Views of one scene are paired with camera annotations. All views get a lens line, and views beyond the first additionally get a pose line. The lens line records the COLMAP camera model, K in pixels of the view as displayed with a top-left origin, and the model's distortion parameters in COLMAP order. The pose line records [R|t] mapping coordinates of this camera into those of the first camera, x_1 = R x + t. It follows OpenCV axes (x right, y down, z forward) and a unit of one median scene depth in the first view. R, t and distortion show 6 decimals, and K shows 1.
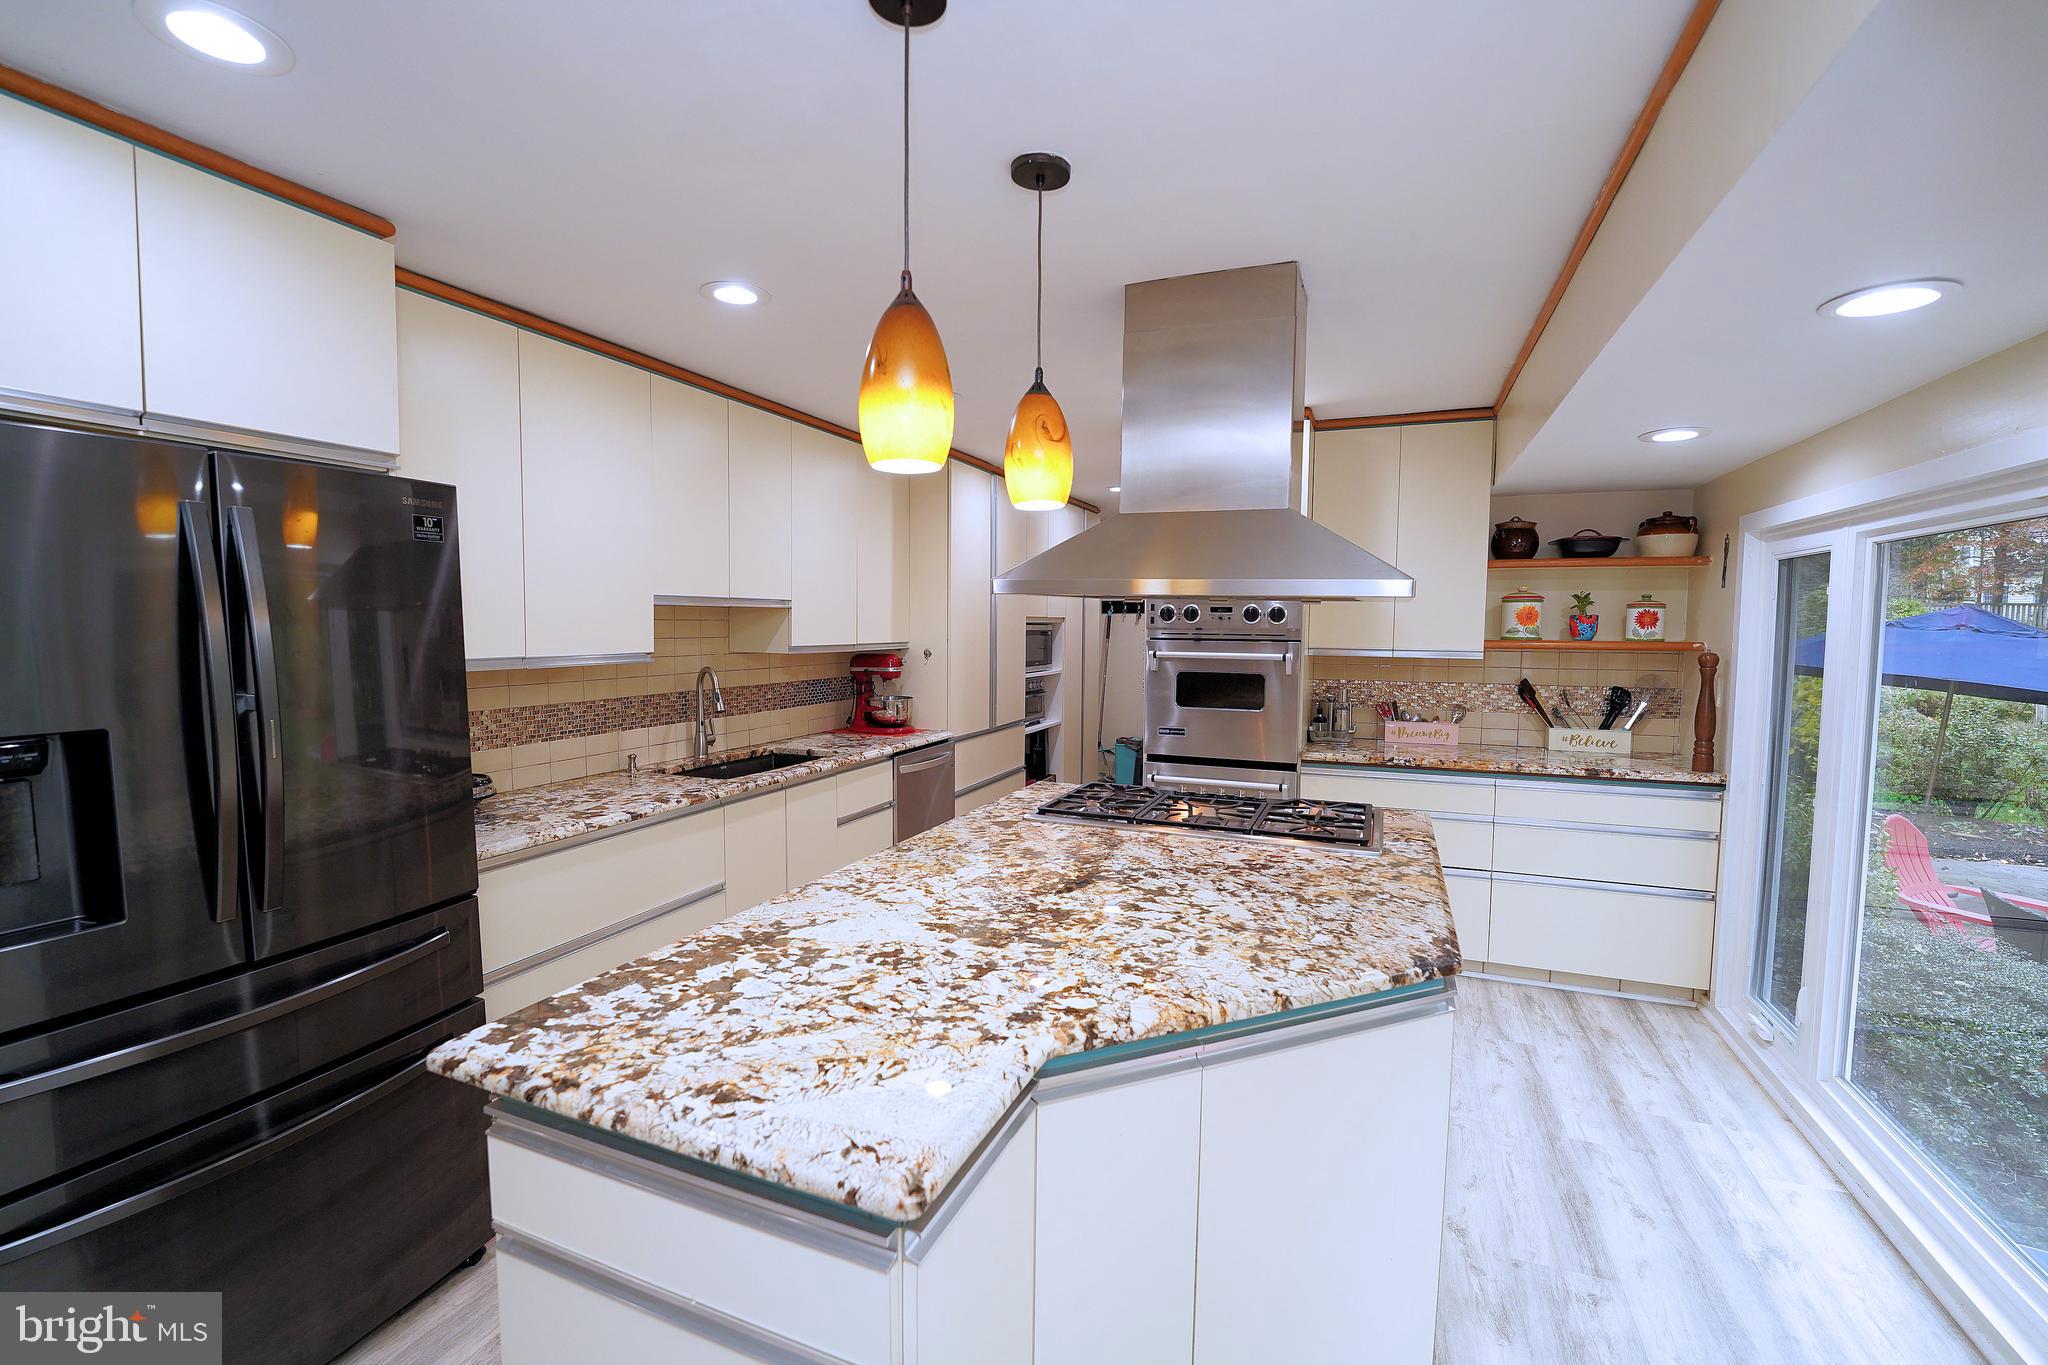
lens RADIAL K [[857.9, 0, 1024.0], [0, 857.9, 682.5], [0, 0, 1]] dist [-0.022746, 0.000048]
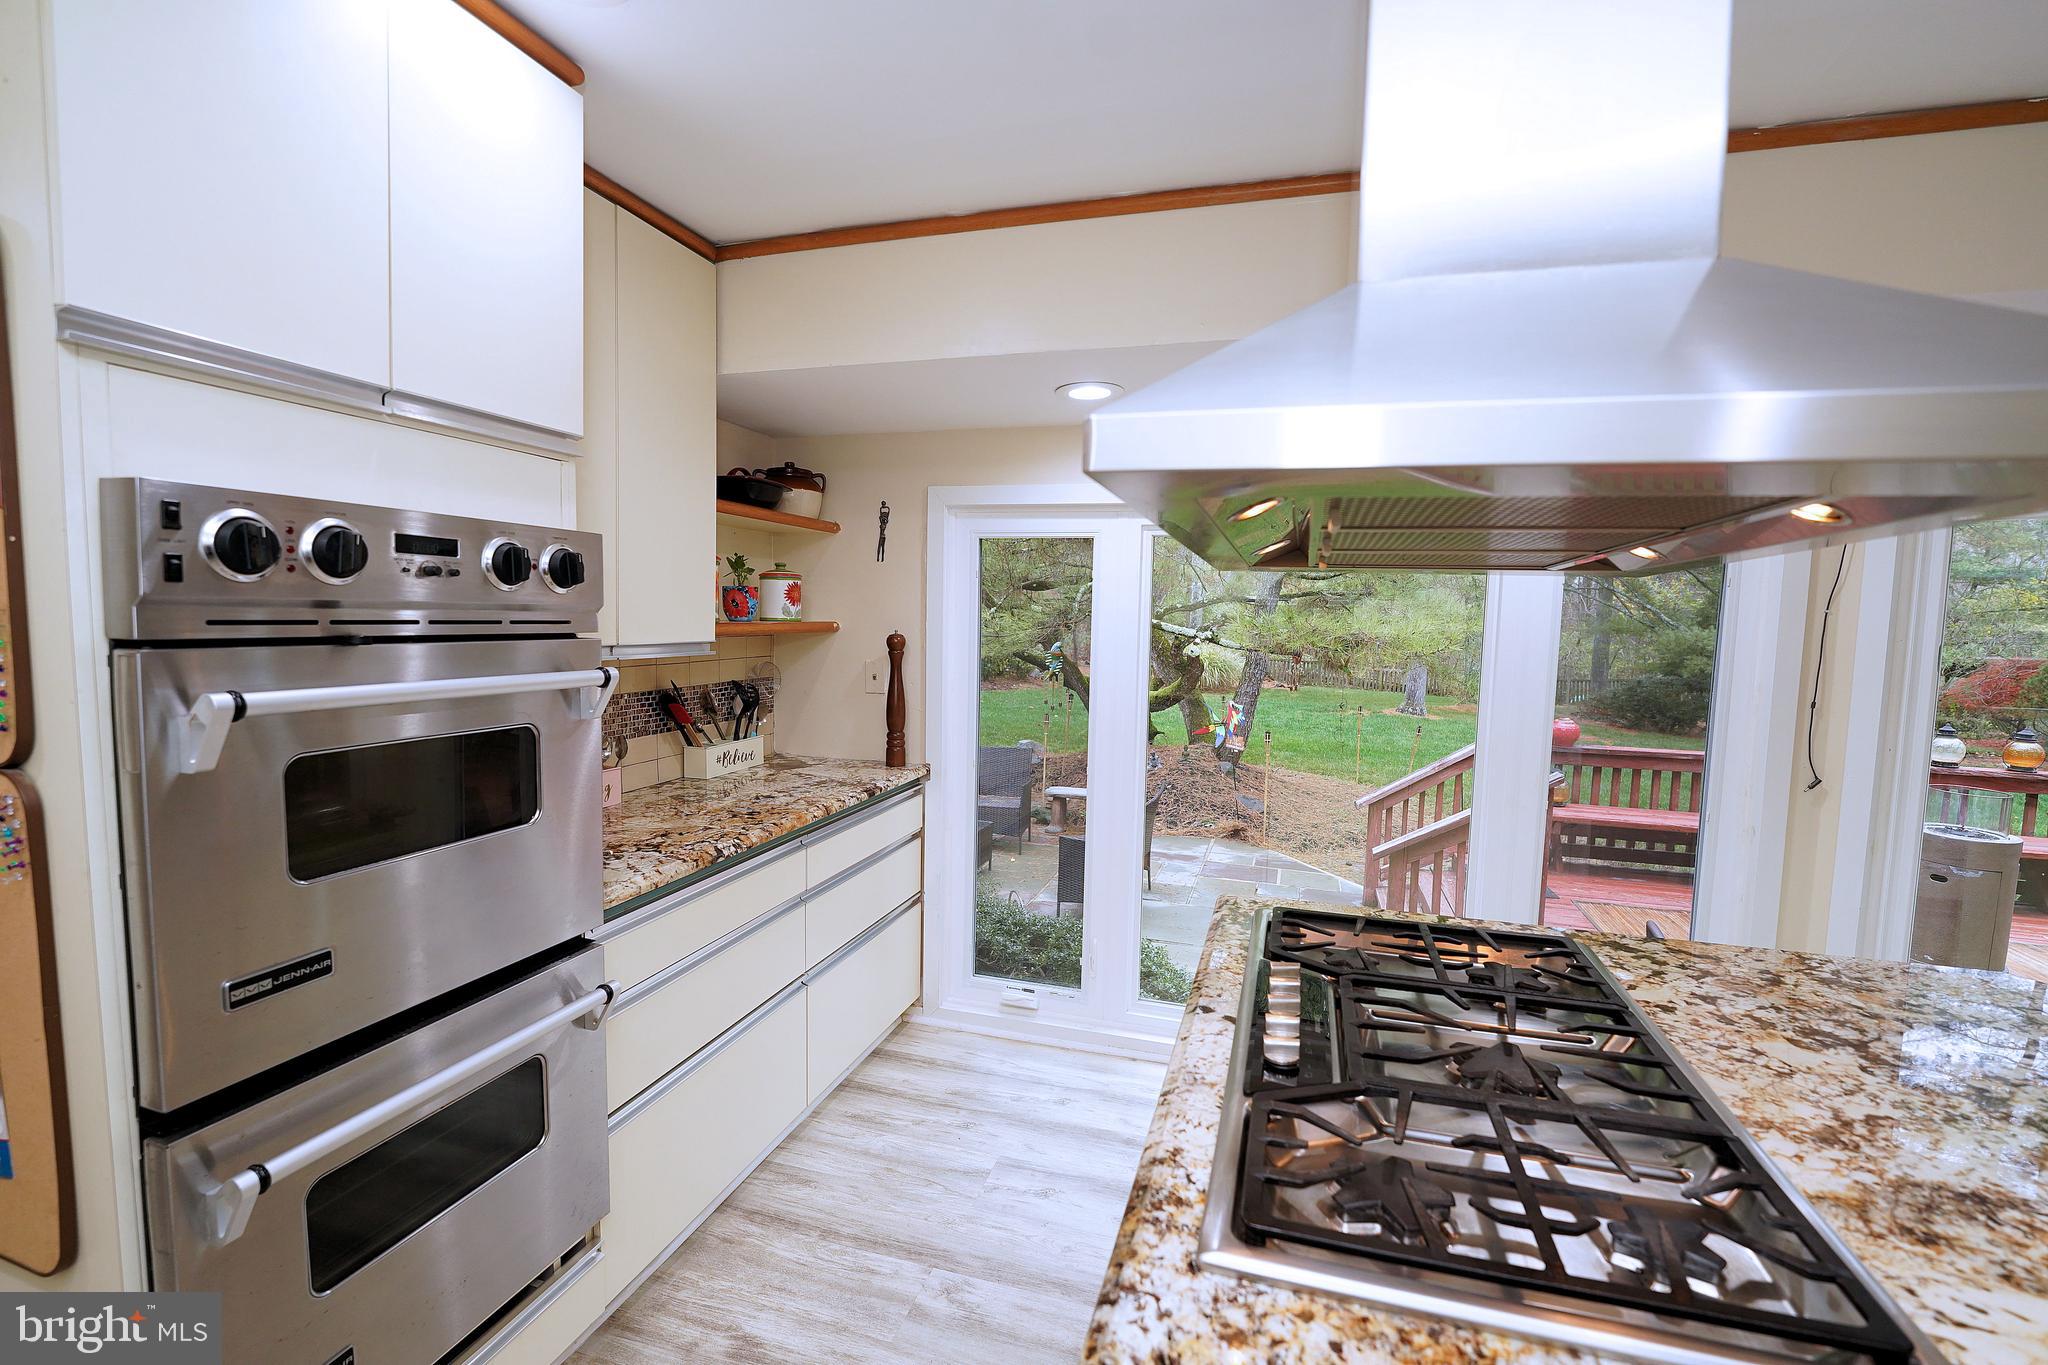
lens RADIAL K [[889.6, 0, 1024.0], [0, 889.6, 682.5], [0, 0, 1]] dist [-0.012876, 0.000135]
pose [[-0.096689, -0.084674, 0.991706, -0.132585], [0.046755, 0.994888, 0.089504, -0.056552], [-0.994216, 0.055021, -0.092236, 0.863646]]
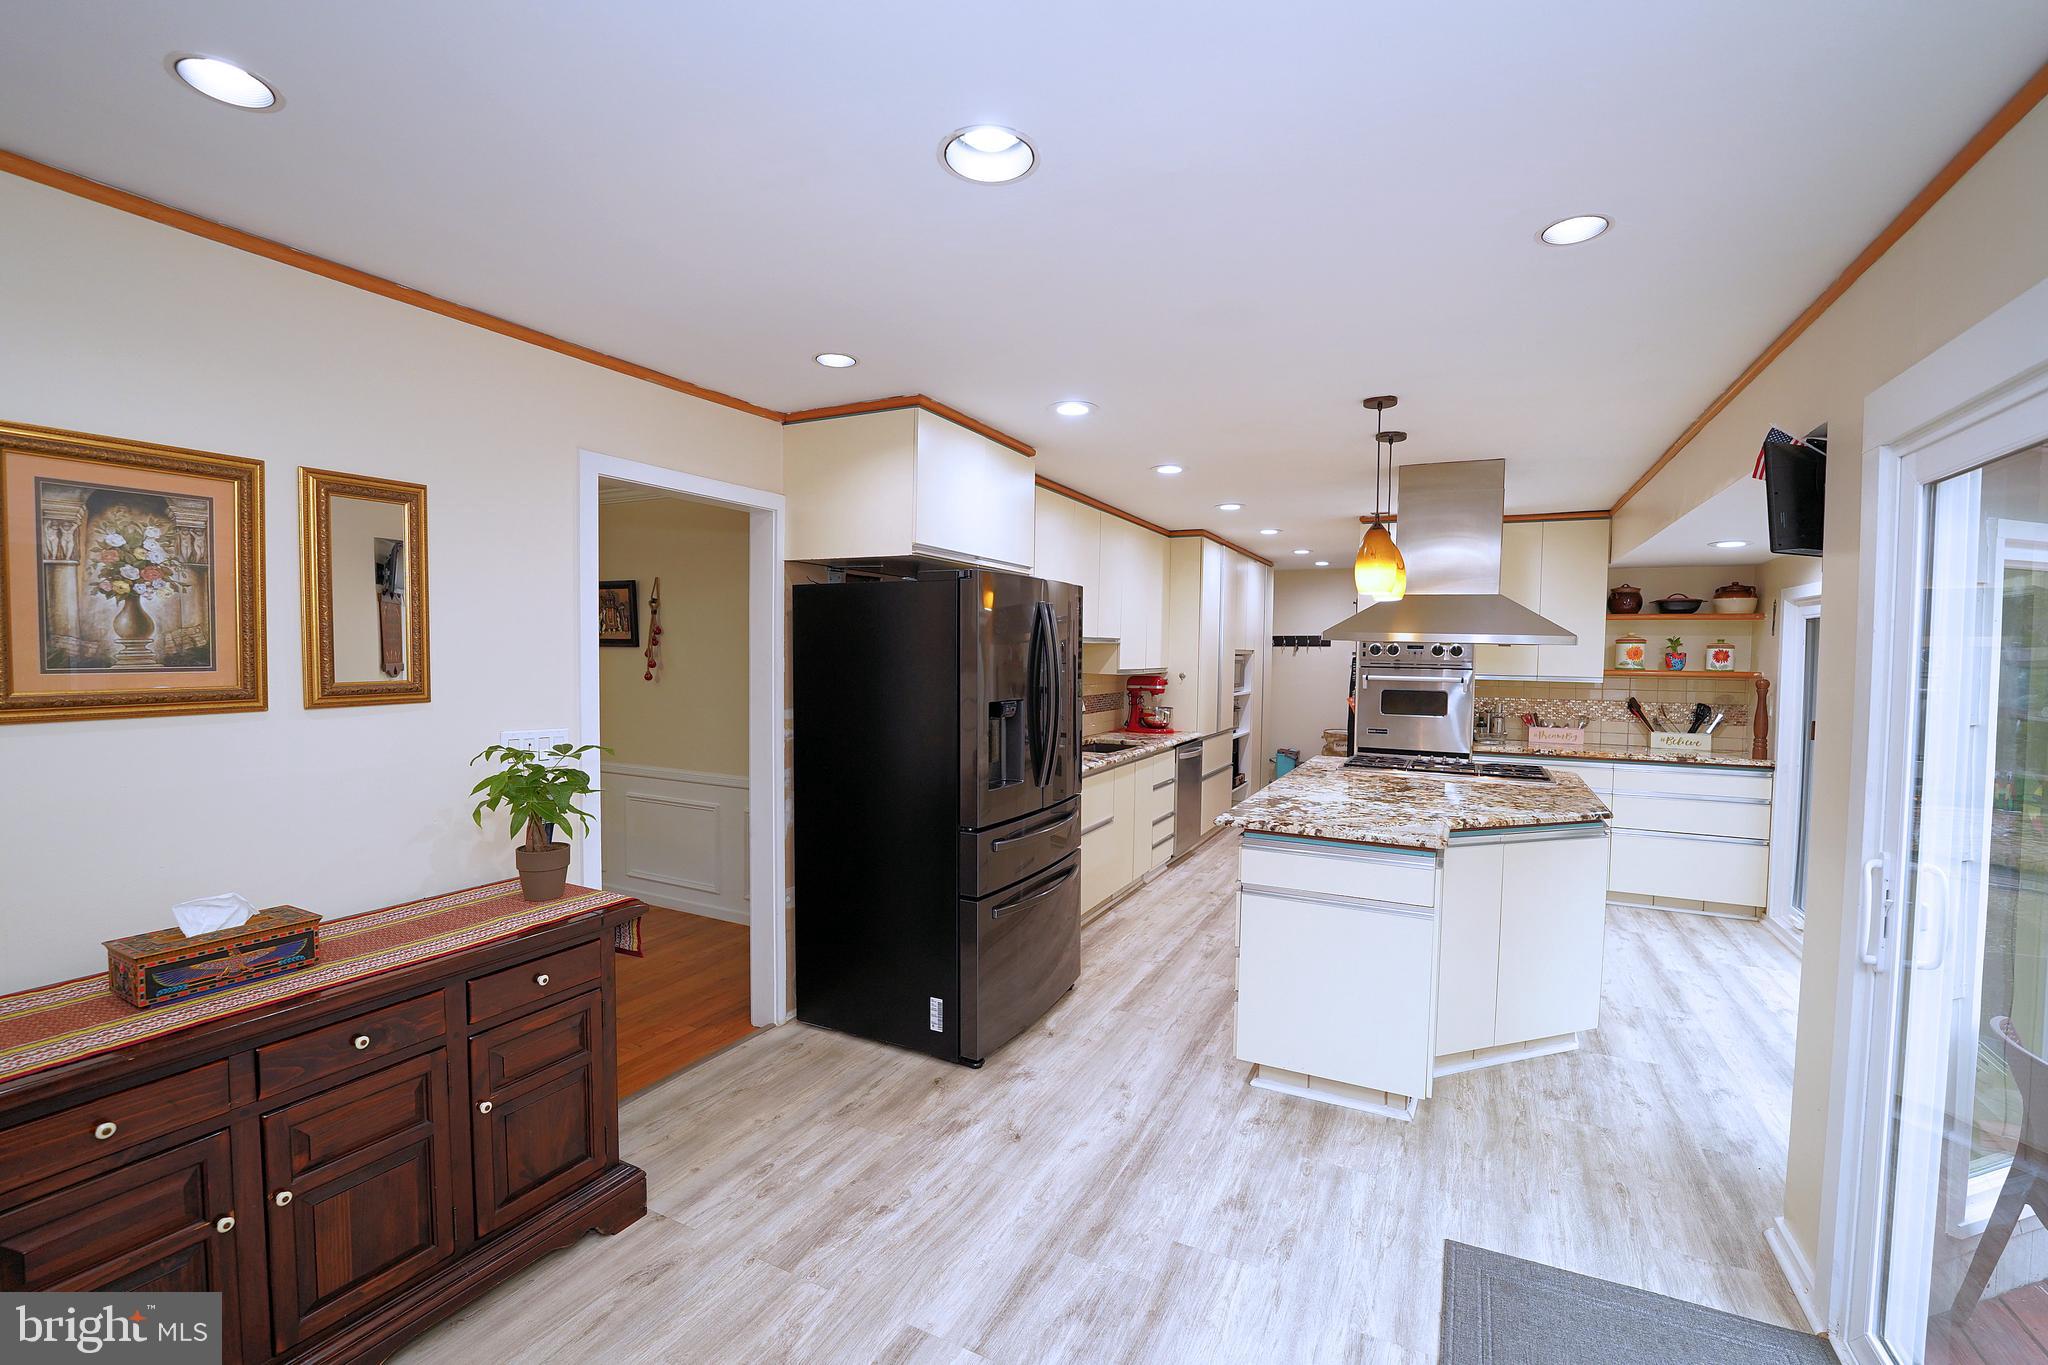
lens RADIAL K [[861.8, 0, 1024.0], [0, 861.8, 682.5], [0, 0, 1]] dist [-0.035305, 0.006138]
pose [[0.996569, 0.010802, -0.082064, -0.331405], [-0.013490, 0.999388, -0.032272, 0.032716], [0.081665, 0.033269, 0.996104, -0.529344]]
